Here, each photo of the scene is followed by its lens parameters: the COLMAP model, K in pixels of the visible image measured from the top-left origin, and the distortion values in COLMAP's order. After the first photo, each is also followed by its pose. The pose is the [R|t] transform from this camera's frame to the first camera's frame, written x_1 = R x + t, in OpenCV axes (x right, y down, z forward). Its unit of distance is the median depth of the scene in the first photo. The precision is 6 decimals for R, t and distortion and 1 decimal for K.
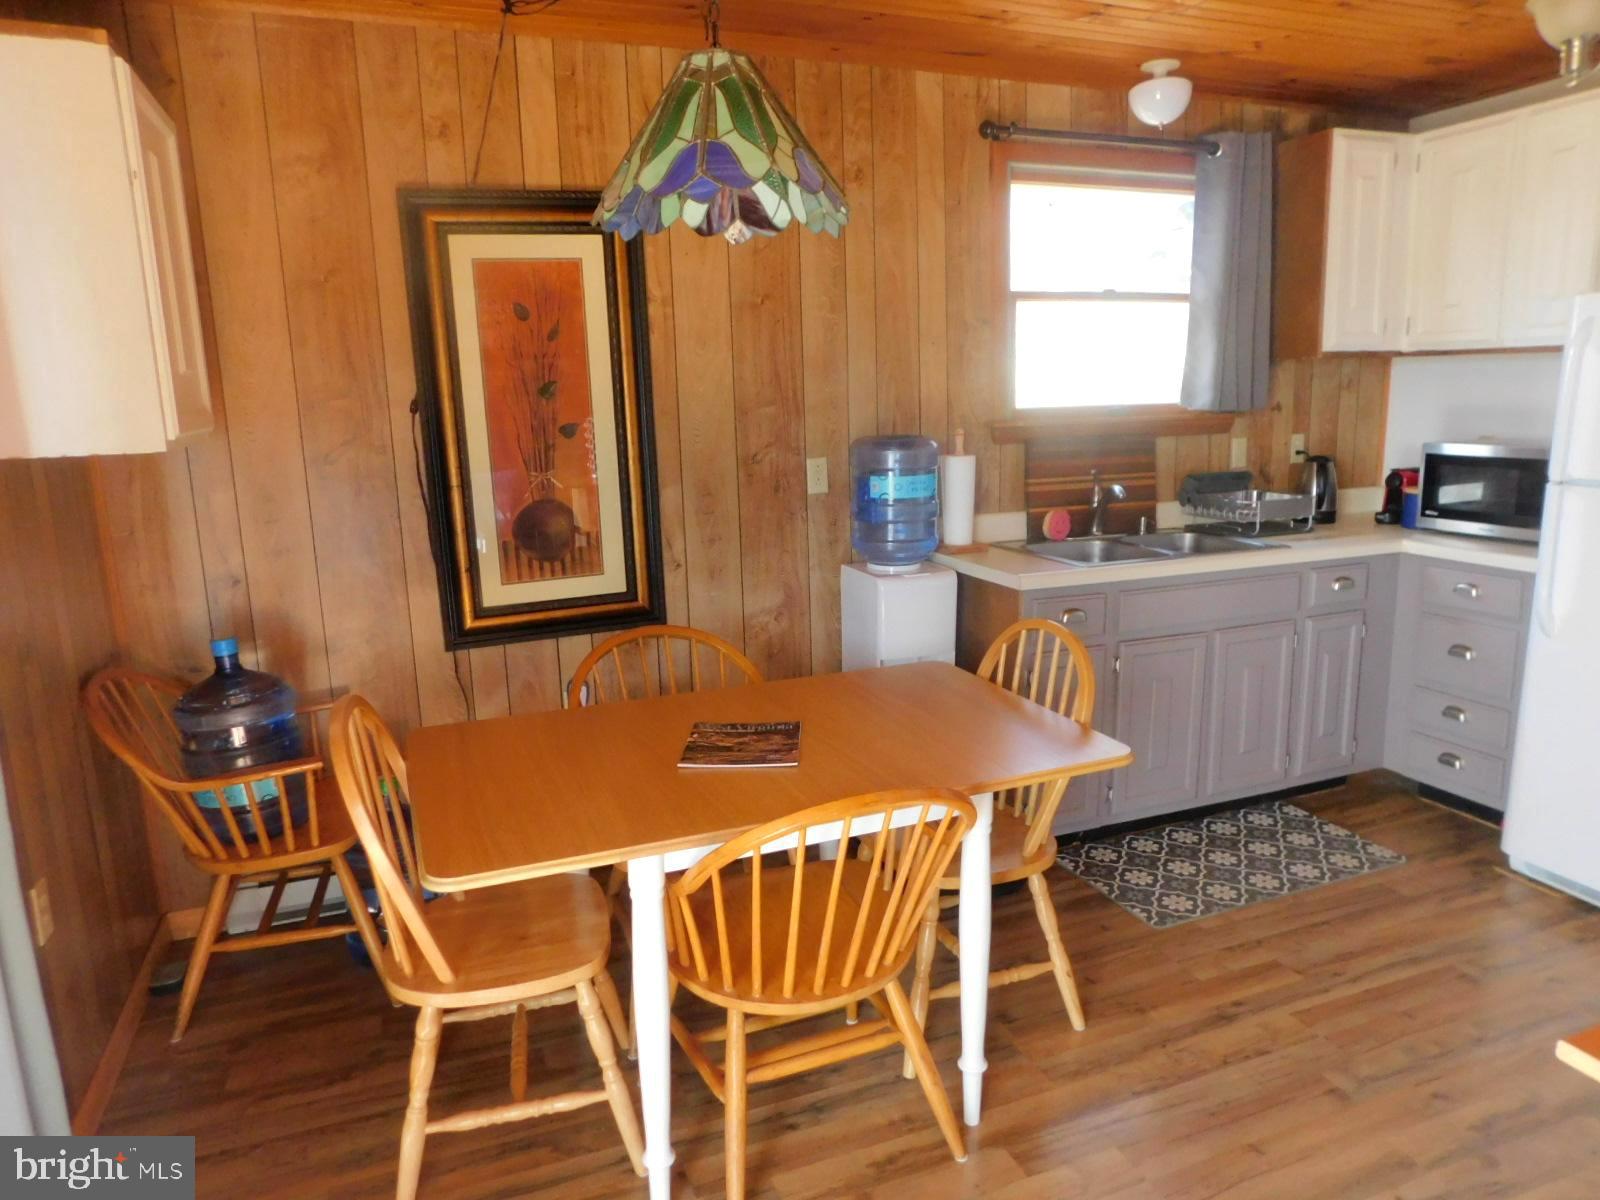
lens RADIAL K [[1034.8, 0, 794.8], [0, 1034.8, 592.9], [0, 0, 1]] dist [-0.085251, 0.052294]
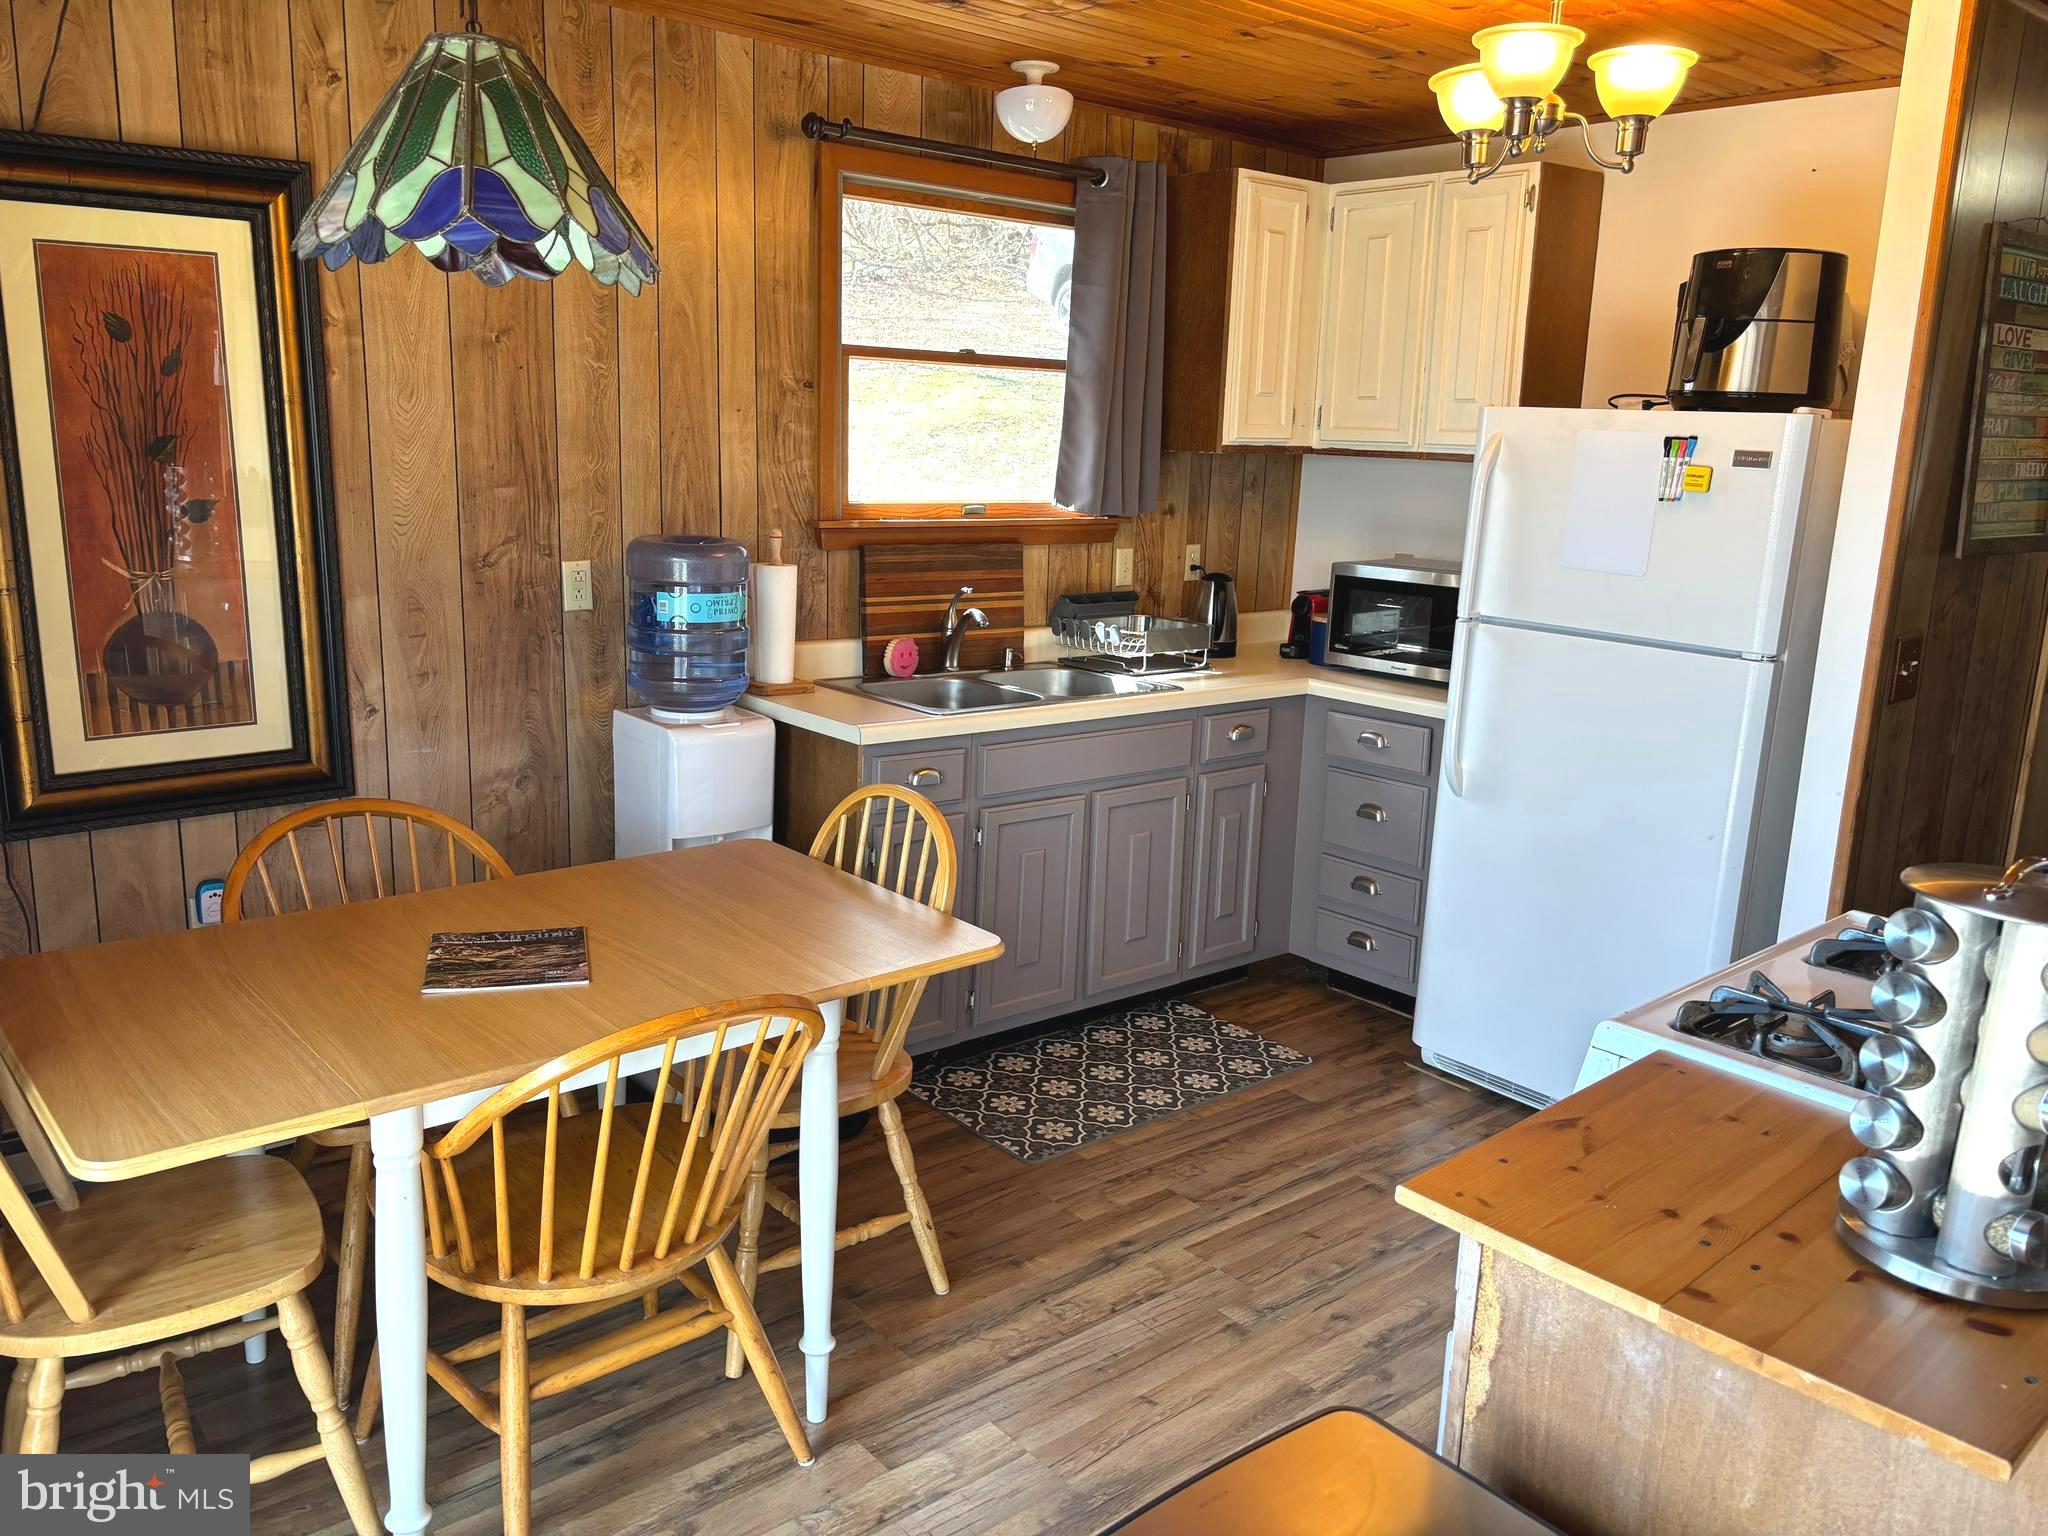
lens RADIAL K [[1540.2, 0, 1024.7], [0, 1540.2, 780.4], [0, 0, 1]] dist [0.008382, -0.022868]
pose [[0.941380, -0.014875, 0.337019, -0.053371], [0.003412, 0.999396, 0.034578, -0.015149], [-0.337329, -0.031401, 0.940863, -0.131792]]
